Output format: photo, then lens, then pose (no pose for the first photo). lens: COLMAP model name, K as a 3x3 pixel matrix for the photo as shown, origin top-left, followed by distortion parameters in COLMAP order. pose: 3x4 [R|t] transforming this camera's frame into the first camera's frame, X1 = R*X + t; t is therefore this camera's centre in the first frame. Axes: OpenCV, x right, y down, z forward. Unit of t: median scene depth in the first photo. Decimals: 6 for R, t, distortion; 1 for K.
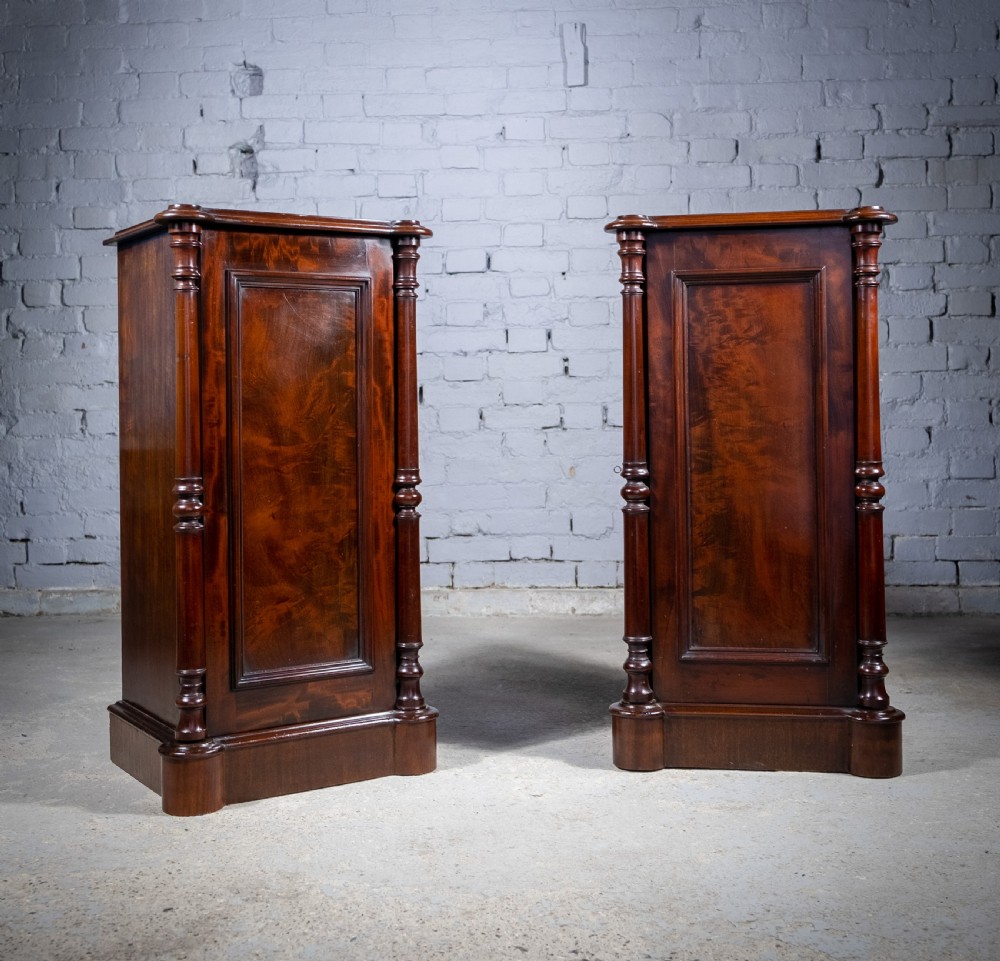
lens RADIAL K [[1383.3, 0, 487.4], [0, 1383.3, 415.3], [0, 0, 1]] dist [-0.014154, 0.016387]
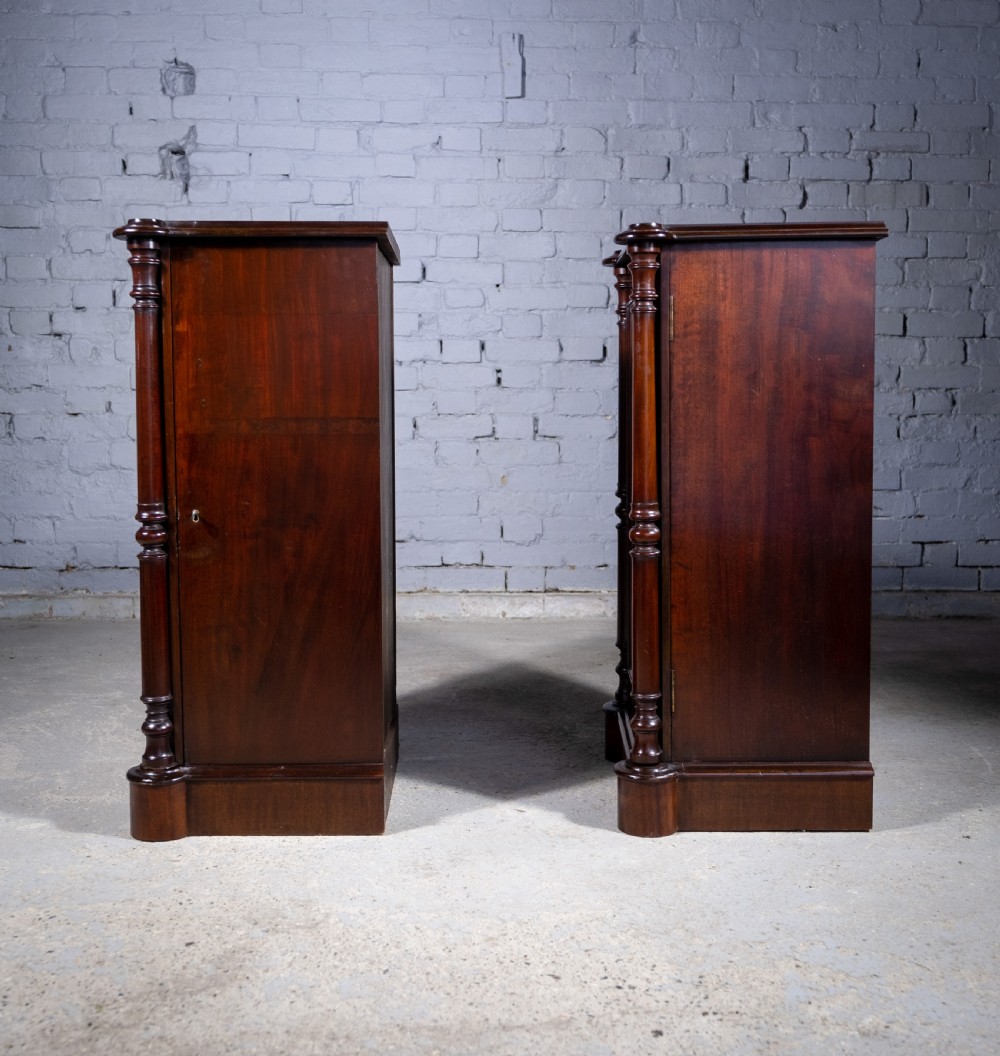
lens RADIAL K [[1320.2, 0, 497.5], [0, 1320.2, 516.4], [0, 0, 1]] dist [-0.010805, -0.000110]
pose [[0.994295, 0.004517, 0.106567, -0.048450], [-0.013339, 0.996526, 0.082211, -0.013386], [-0.105825, -0.083164, 0.990901, 0.024985]]
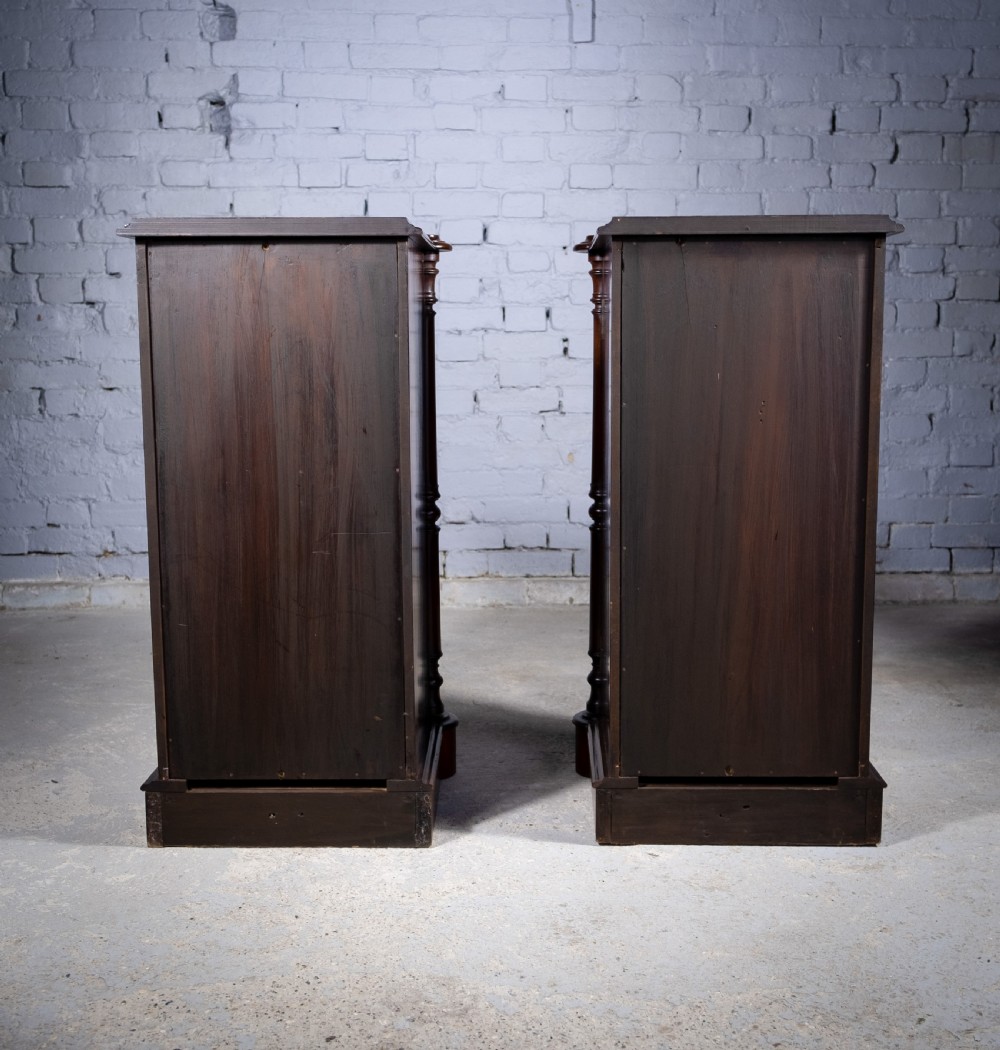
lens RADIAL K [[1351.8, 0, 500.0], [0, 1351.8, 525.0], [0, 0, 1]] dist [-0.015061, 0.013580]
pose [[0.993787, -0.004730, 0.111199, -0.093299], [-0.010136, 0.991098, 0.132746, -0.037642], [-0.110837, -0.133048, 0.984893, 0.074315]]
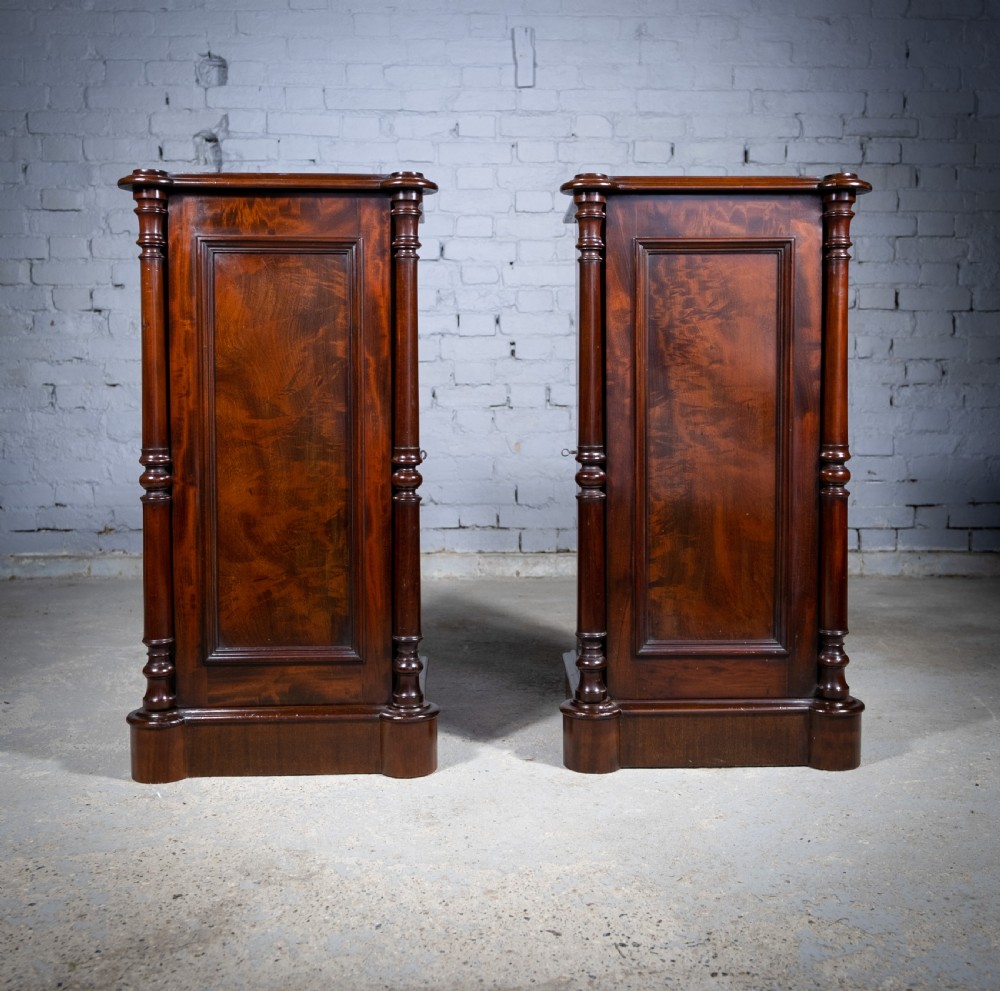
lens RADIAL K [[1181.2, 0, 509.3], [0, 1181.2, 467.2], [0, 0, 1]] dist [-0.009733, -0.001723]
pose [[0.995310, 0.005692, 0.096564, -0.035206], [-0.011159, 0.998359, 0.056171, 0.004640], [-0.096086, -0.056985, 0.993740, 0.076687]]
